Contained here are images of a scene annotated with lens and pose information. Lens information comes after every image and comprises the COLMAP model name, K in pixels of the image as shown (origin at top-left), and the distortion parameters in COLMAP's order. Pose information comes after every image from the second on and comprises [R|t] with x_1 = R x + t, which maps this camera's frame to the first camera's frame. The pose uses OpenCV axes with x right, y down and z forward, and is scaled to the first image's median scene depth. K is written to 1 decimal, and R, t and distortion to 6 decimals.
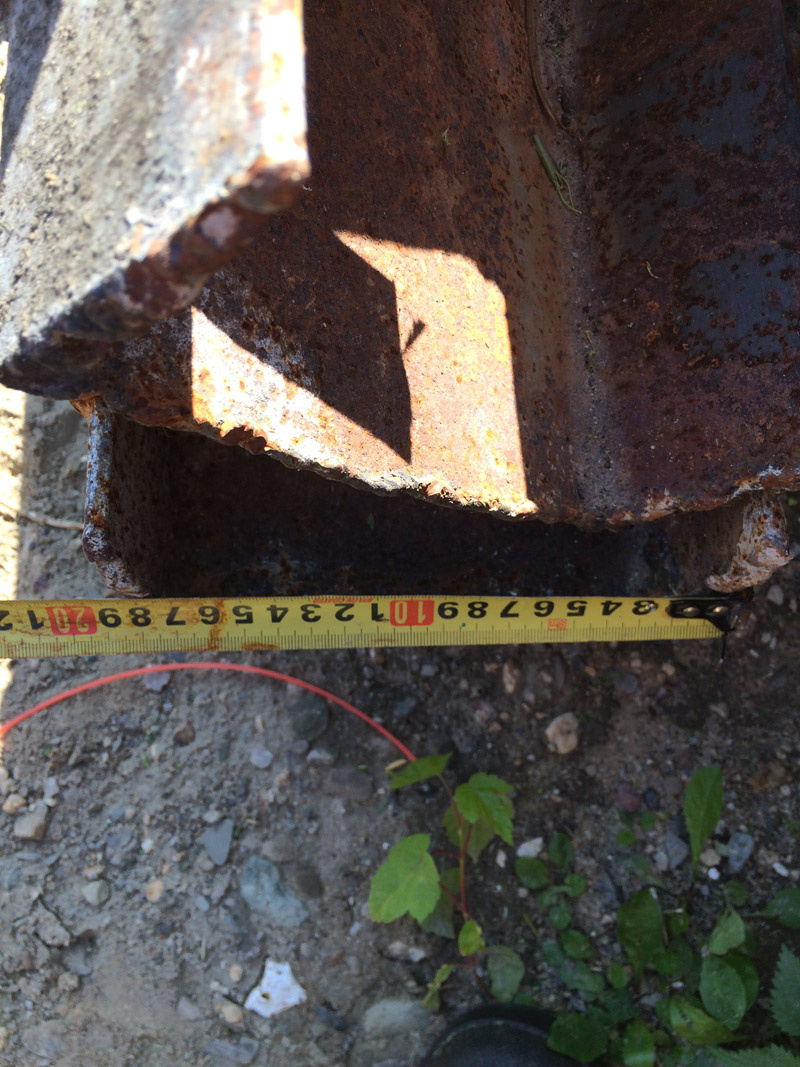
lens RADIAL K [[923.8, 0, 392.7], [0, 923.8, 524.8], [0, 0, 1]] dist [0.077489, -0.109962]
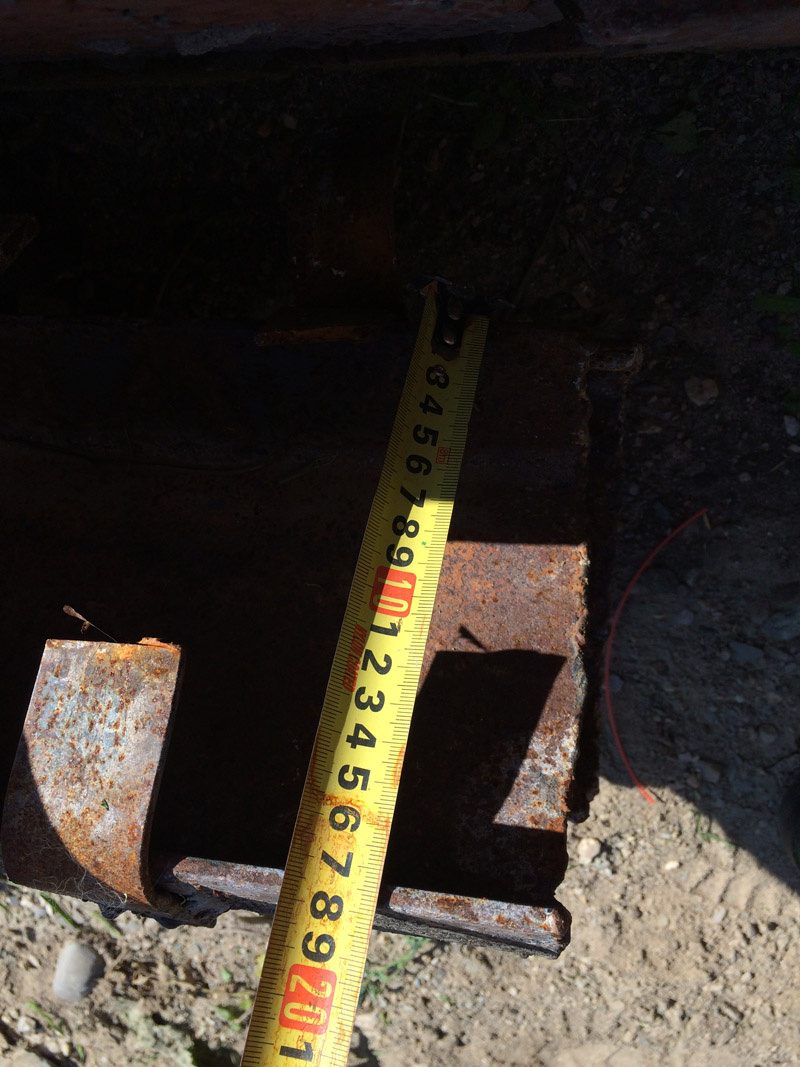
lens RADIAL K [[923.8, 0, 392.7], [0, 923.8, 524.8], [0, 0, 1]] dist [0.077489, -0.109962]
pose [[0.041938, -0.956559, -0.288506, 0.347077], [0.998641, 0.031188, 0.041760, -0.222290], [-0.030948, -0.289865, 0.956567, -0.201955]]
